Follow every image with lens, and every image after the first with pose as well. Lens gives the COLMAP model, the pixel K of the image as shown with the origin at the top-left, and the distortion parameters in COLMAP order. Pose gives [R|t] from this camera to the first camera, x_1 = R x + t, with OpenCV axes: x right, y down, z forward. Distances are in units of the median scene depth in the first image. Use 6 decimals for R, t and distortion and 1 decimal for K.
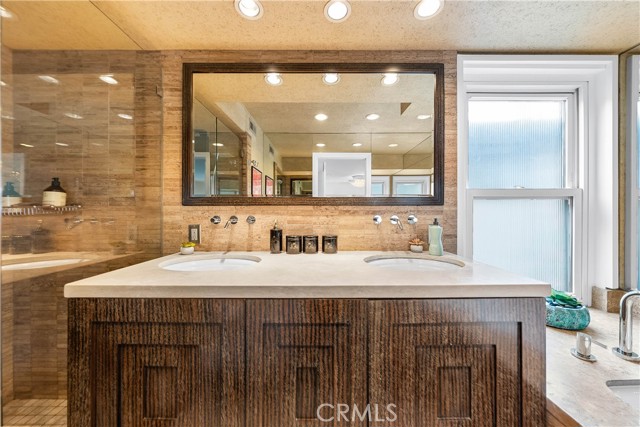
lens RADIAL K [[221.2, 0, 321.3], [0, 221.2, 211.9], [0, 0, 1]] dist [0.000687, 0.000135]
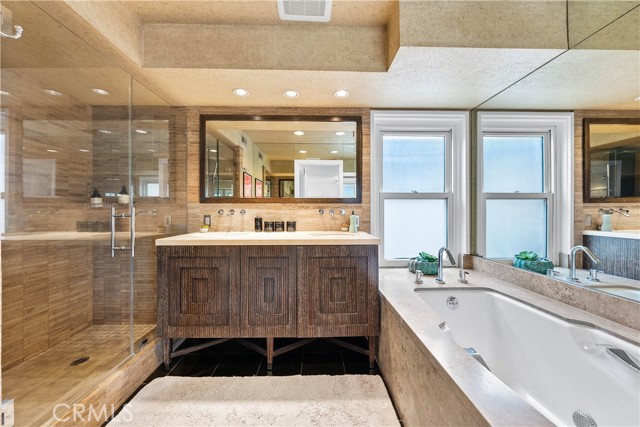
lens RADIAL K [[225.1, 0, 319.1], [0, 225.1, 212.8], [0, 0, 1]] dist [0.005860, -0.000023]
pose [[0.999836, 0.000686, 0.018116, 0.210116], [-0.000878, 0.999943, 0.010635, 0.023965], [-0.018107, -0.010650, 0.999779, -0.657509]]
